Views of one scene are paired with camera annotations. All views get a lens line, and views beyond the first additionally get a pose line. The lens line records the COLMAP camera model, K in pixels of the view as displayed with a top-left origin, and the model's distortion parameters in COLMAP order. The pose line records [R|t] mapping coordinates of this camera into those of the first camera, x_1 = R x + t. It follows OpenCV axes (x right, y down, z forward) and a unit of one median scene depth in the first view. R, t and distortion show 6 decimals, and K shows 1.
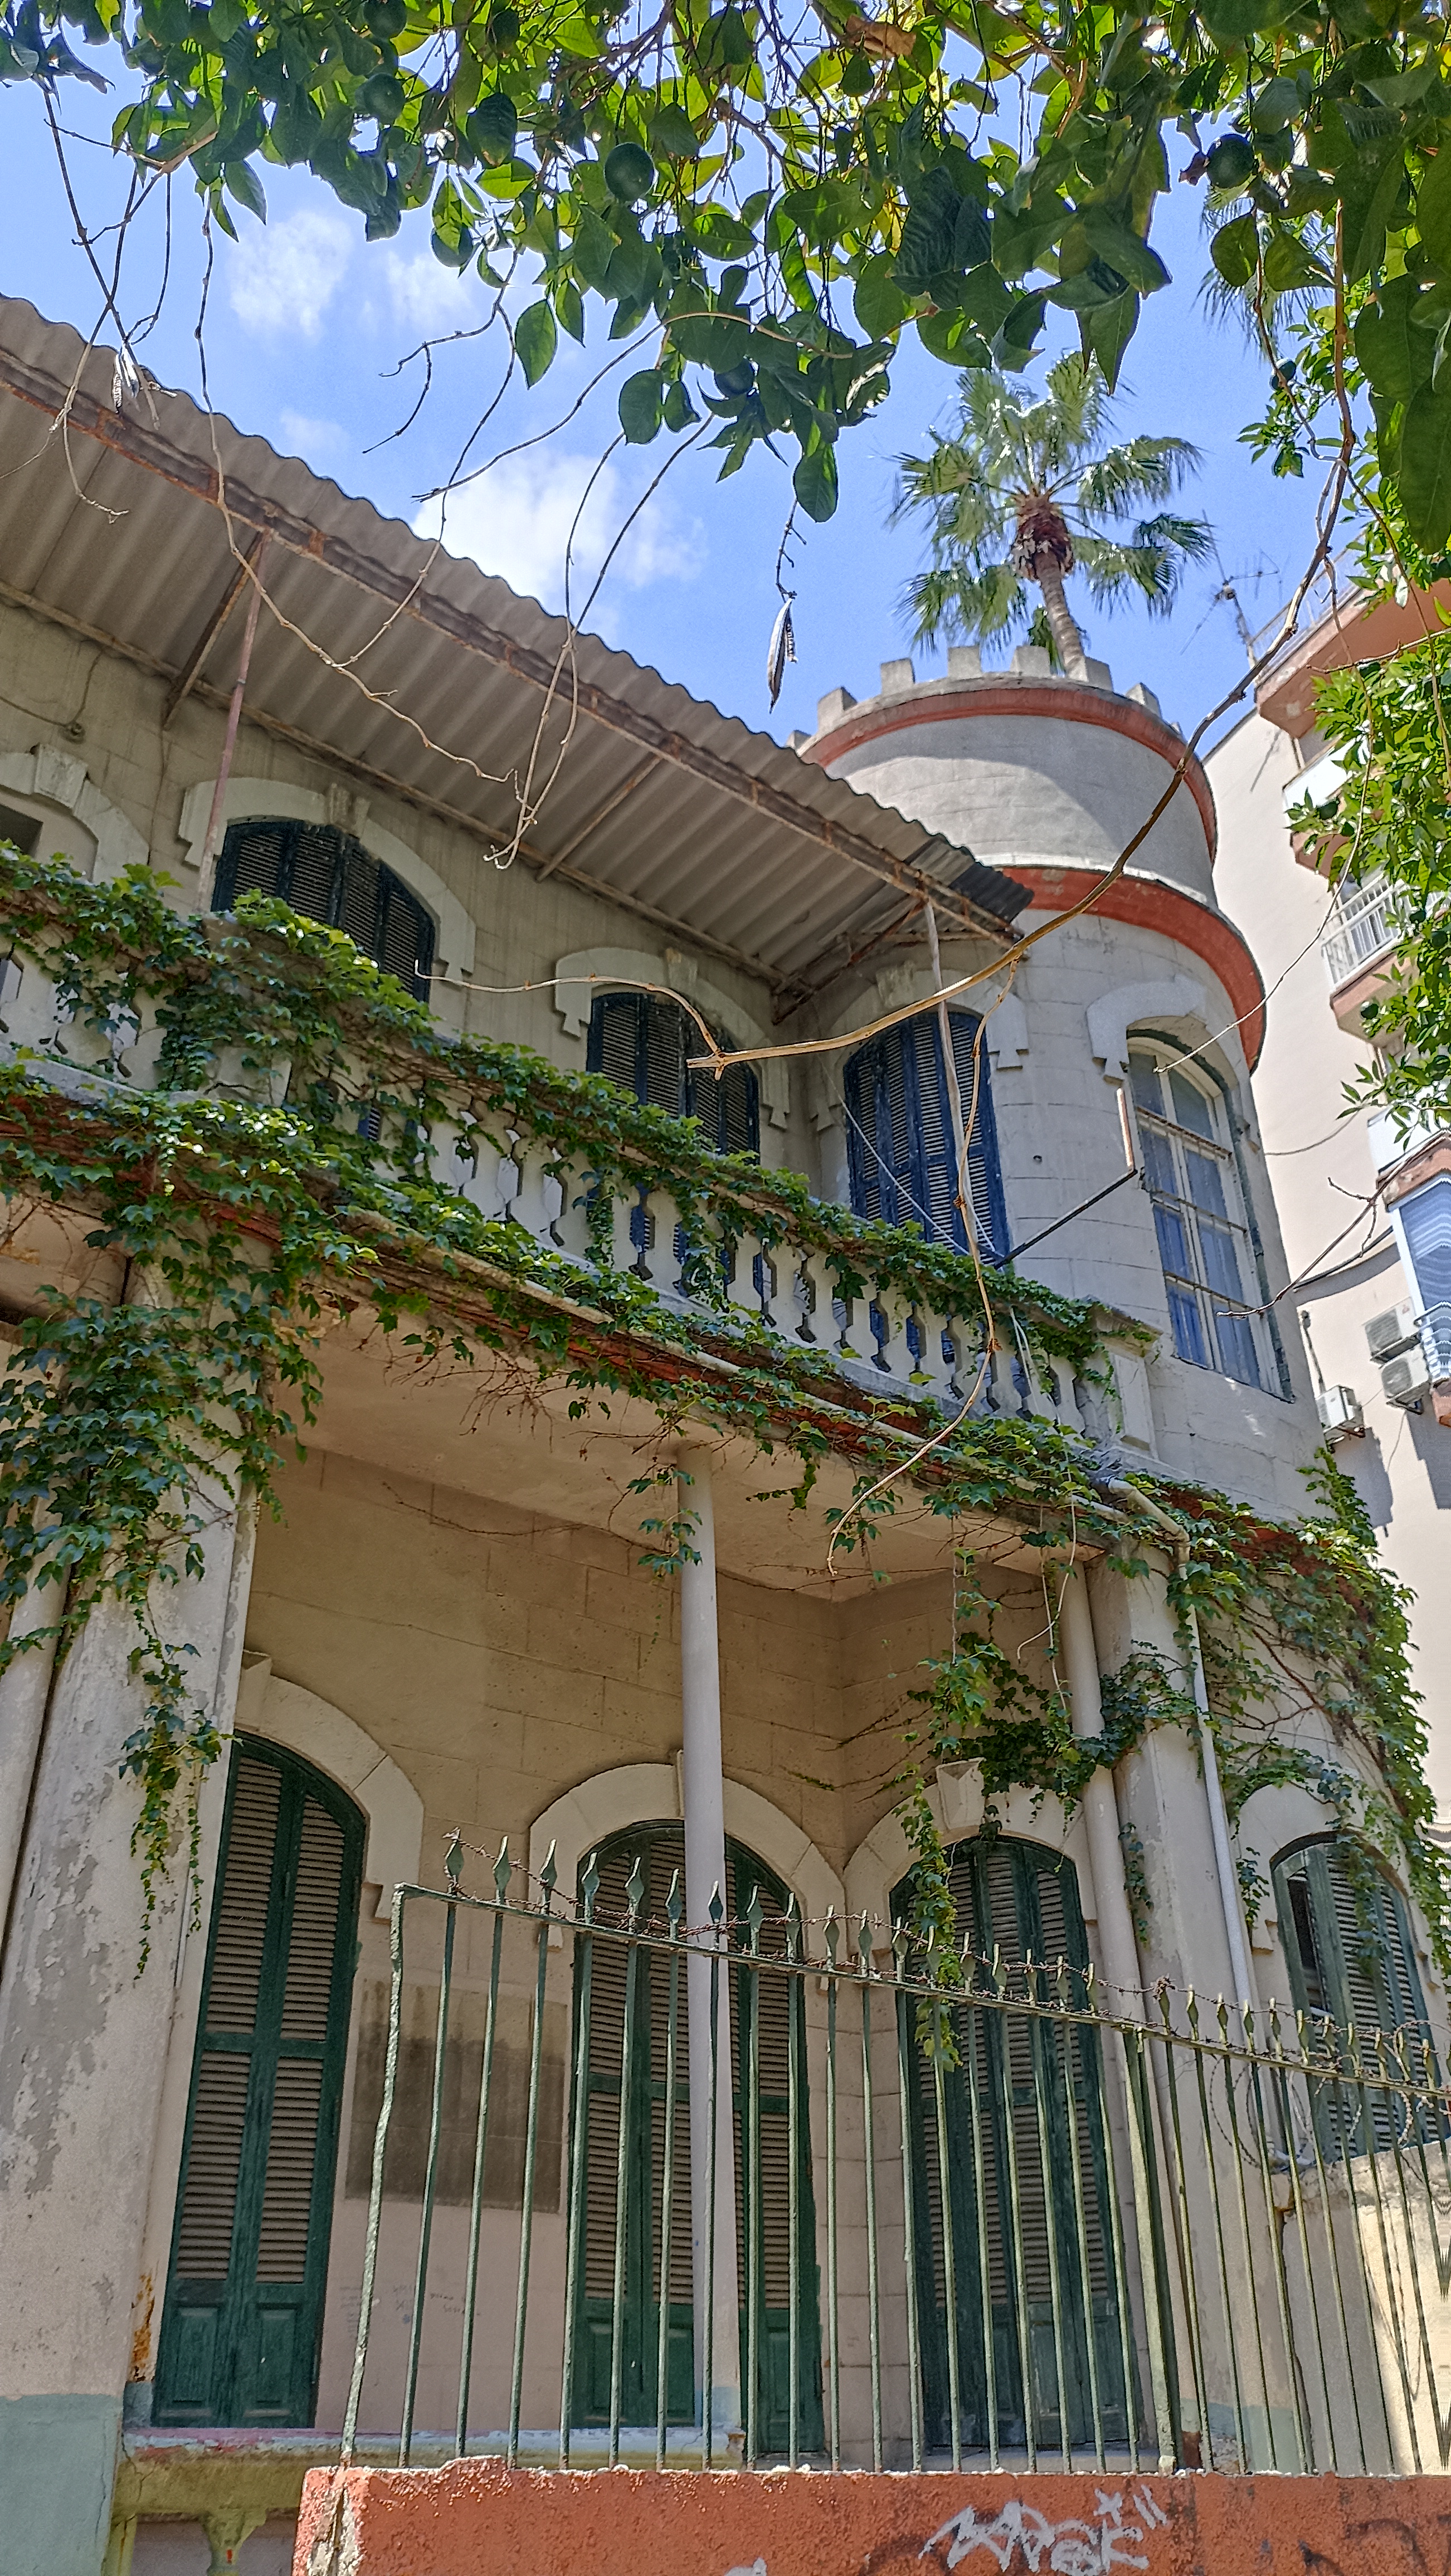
lens RADIAL K [[1926.3, 0, 725.5], [0, 1926.3, 1288.0], [0, 0, 1]] dist [0.030810, -0.002718]
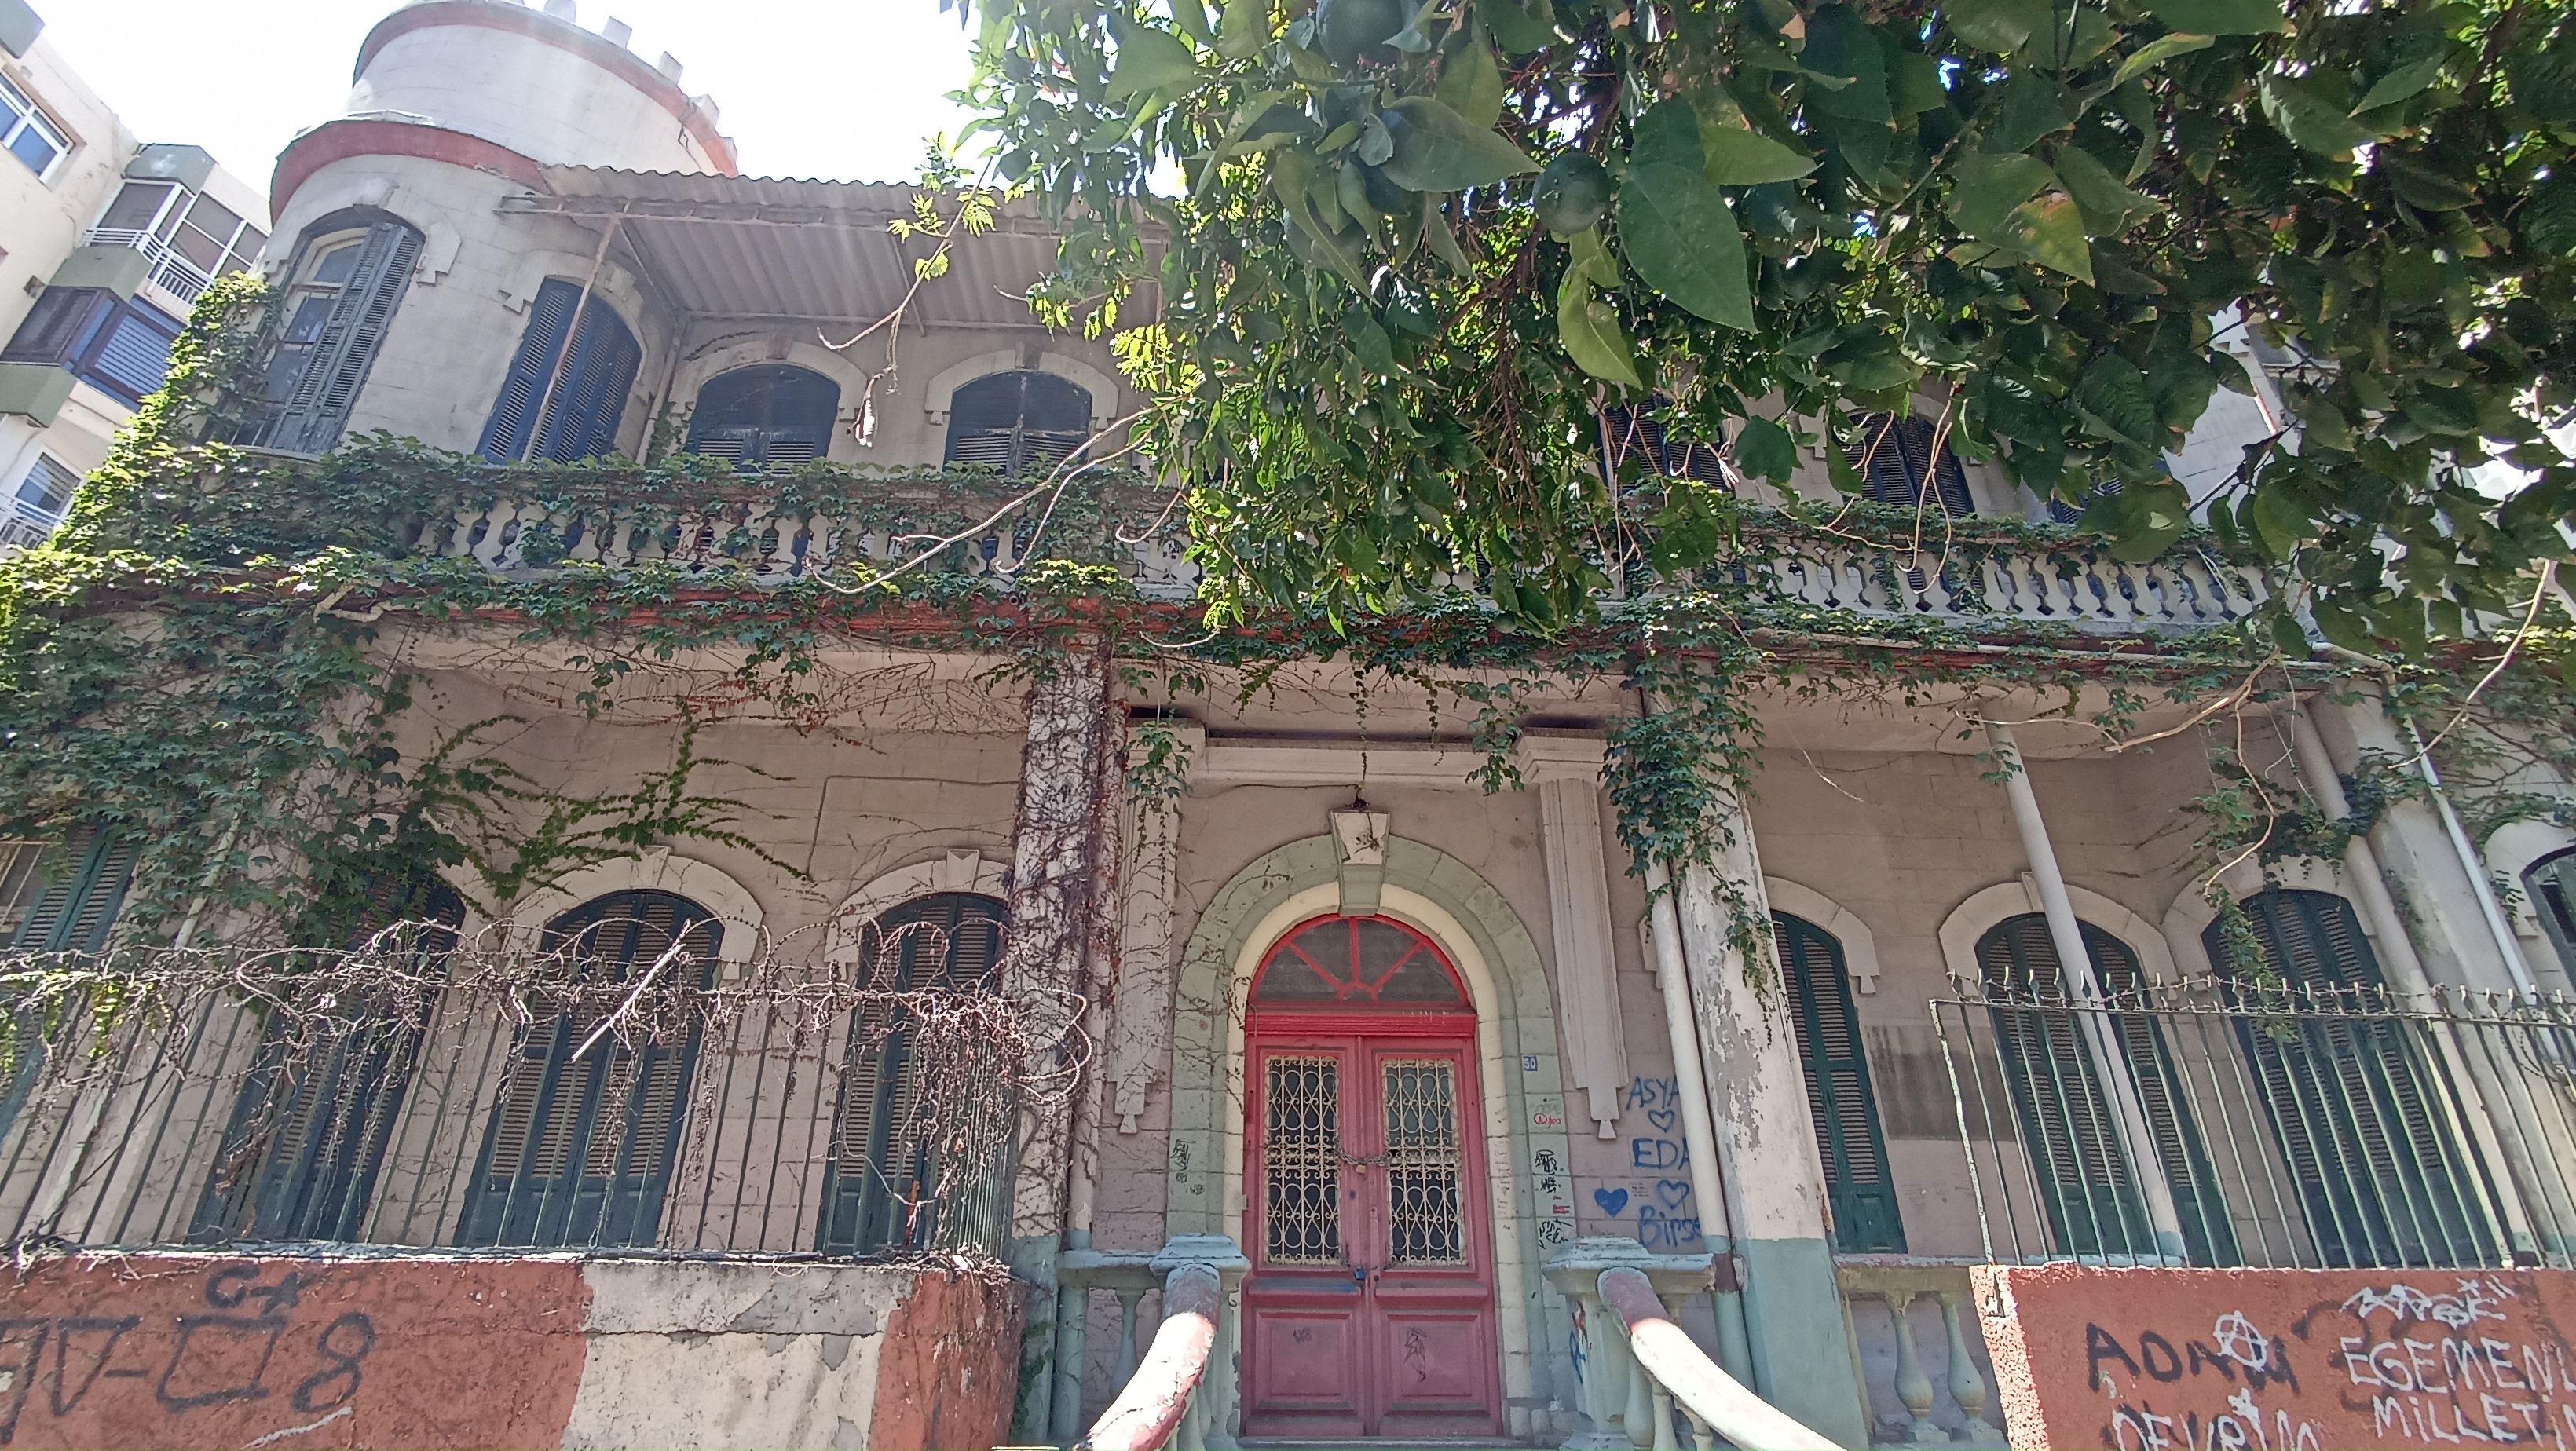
lens RADIAL K [[1165.8, 0, 1288.0], [0, 1165.8, 725.5], [0, 0, 1]] dist [0.018821, -0.015210]
pose [[0.836650, -0.232721, -0.495841, -0.026949], [0.280101, 0.959714, 0.022186, -0.089228], [0.470702, -0.157447, 0.868130, -0.164867]]
